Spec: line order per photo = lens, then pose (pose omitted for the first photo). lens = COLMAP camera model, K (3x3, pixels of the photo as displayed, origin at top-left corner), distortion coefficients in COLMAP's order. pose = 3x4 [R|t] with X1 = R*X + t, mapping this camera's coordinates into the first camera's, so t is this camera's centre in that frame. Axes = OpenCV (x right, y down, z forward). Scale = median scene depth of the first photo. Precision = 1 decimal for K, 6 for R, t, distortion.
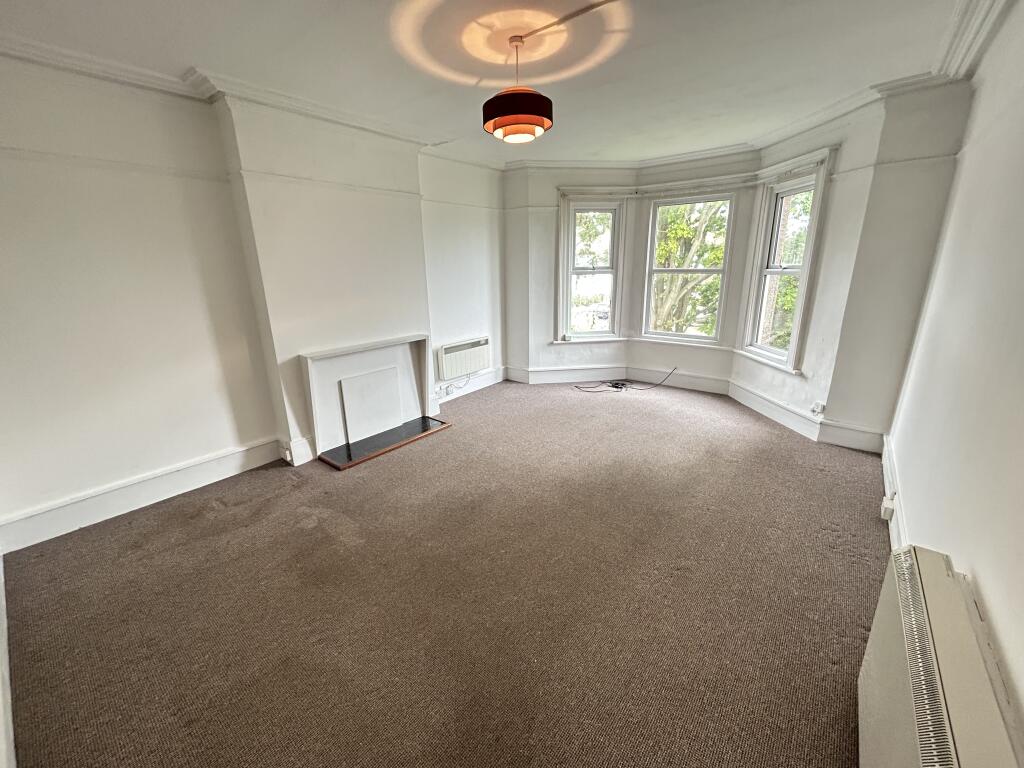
lens RADIAL K [[412.2, 0, 510.2], [0, 412.2, 384.3], [0, 0, 1]] dist [-0.000404, -0.000017]
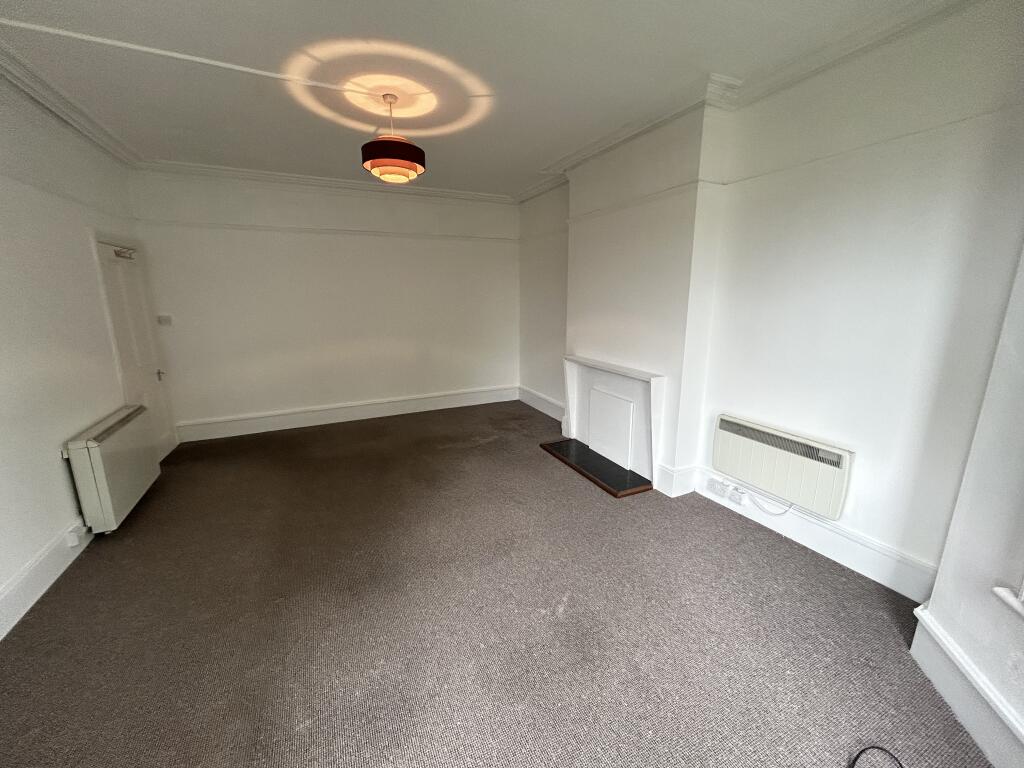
lens RADIAL K [[412.2, 0, 510.2], [0, 412.2, 384.3], [0, 0, 1]] dist [-0.000404, -0.000017]
pose [[-0.440106, 0.218806, -0.870879, 0.591345], [-0.232445, 0.909038, 0.345861, -0.324969], [0.867339, 0.354647, -0.349212, 1.110586]]
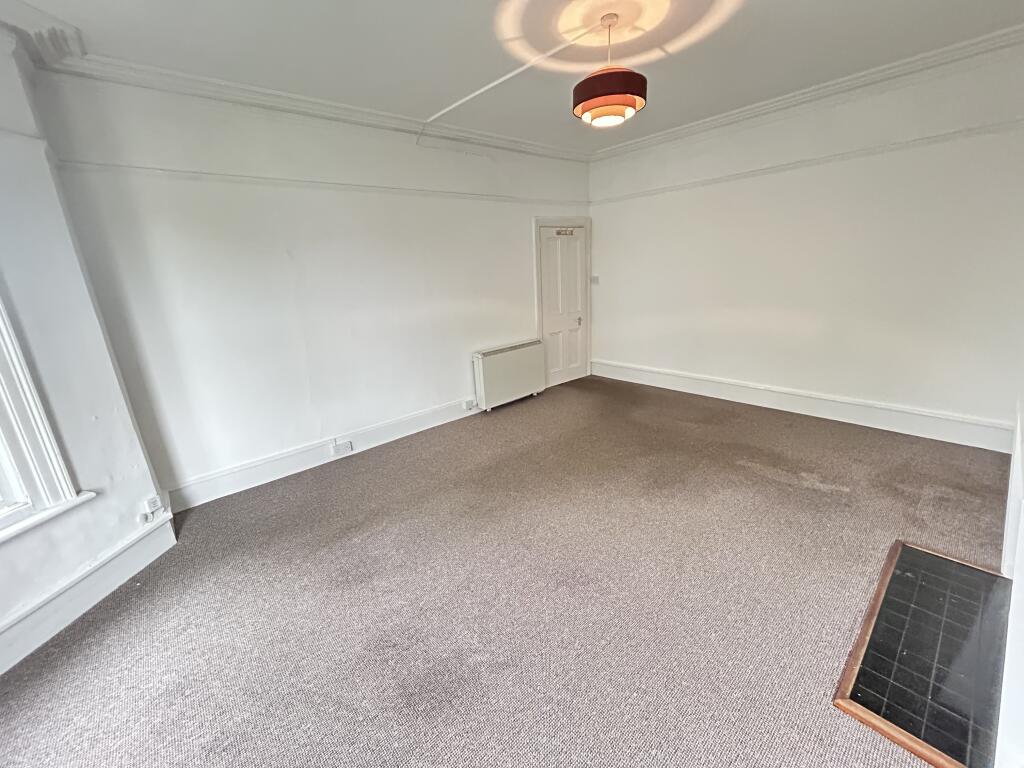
lens RADIAL K [[405.9, 0, 501.6], [0, 405.9, 382.3], [0, 0, 1]] dist [-0.000640, 0.000007]
pose [[-0.979020, 0.028454, 0.201767, 0.054067], [0.131263, 0.845440, 0.517688, -0.358004], [-0.155852, 0.533311, -0.831438, 1.279974]]
